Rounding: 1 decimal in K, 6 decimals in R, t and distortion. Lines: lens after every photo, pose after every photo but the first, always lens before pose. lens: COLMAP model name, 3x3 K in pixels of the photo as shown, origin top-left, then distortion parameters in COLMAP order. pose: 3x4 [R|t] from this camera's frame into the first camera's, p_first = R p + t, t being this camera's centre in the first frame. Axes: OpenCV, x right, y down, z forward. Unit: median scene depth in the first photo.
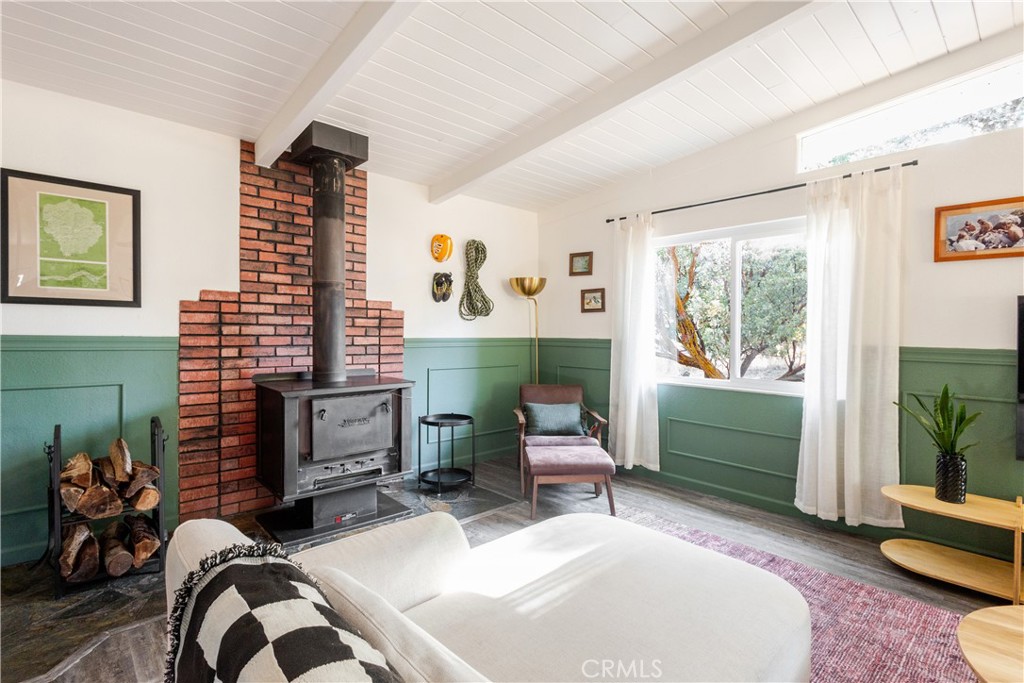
lens RADIAL K [[495.1, 0, 512.1], [0, 495.1, 320.0], [0, 0, 1]] dist [0.001237, 0.000909]
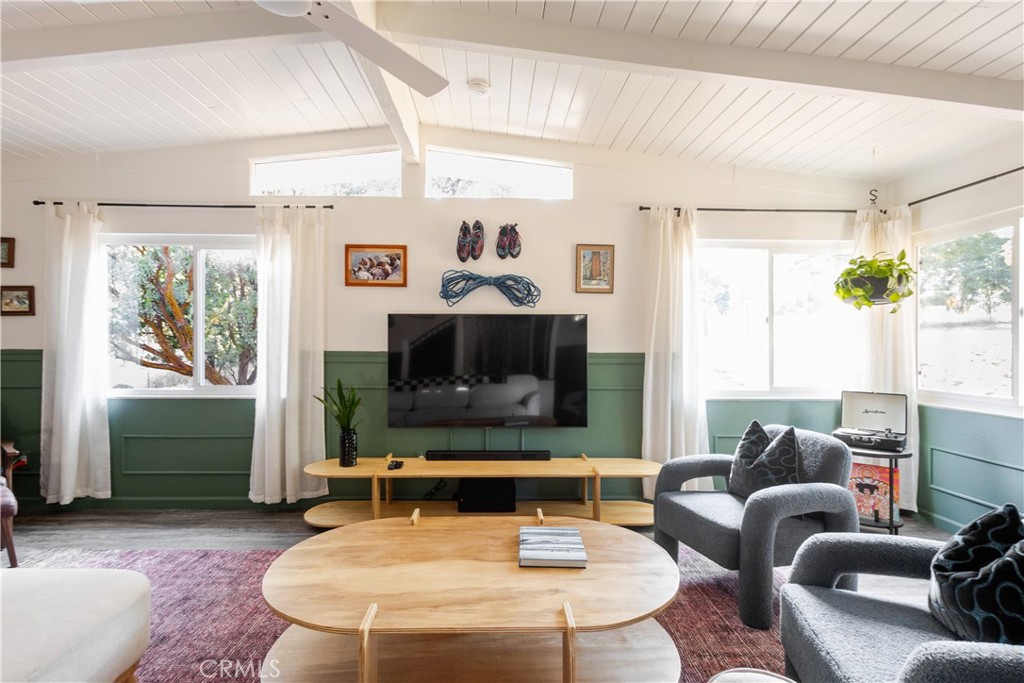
lens RADIAL K [[489.4, 0, 509.9], [0, 489.4, 331.3], [0, 0, 1]] dist [0.003318, 0.000927]
pose [[0.655735, 0.006811, 0.754960, 0.139157], [-0.013246, 0.999909, 0.002484, -0.004705], [-0.754875, -0.011629, 0.655766, -0.152395]]
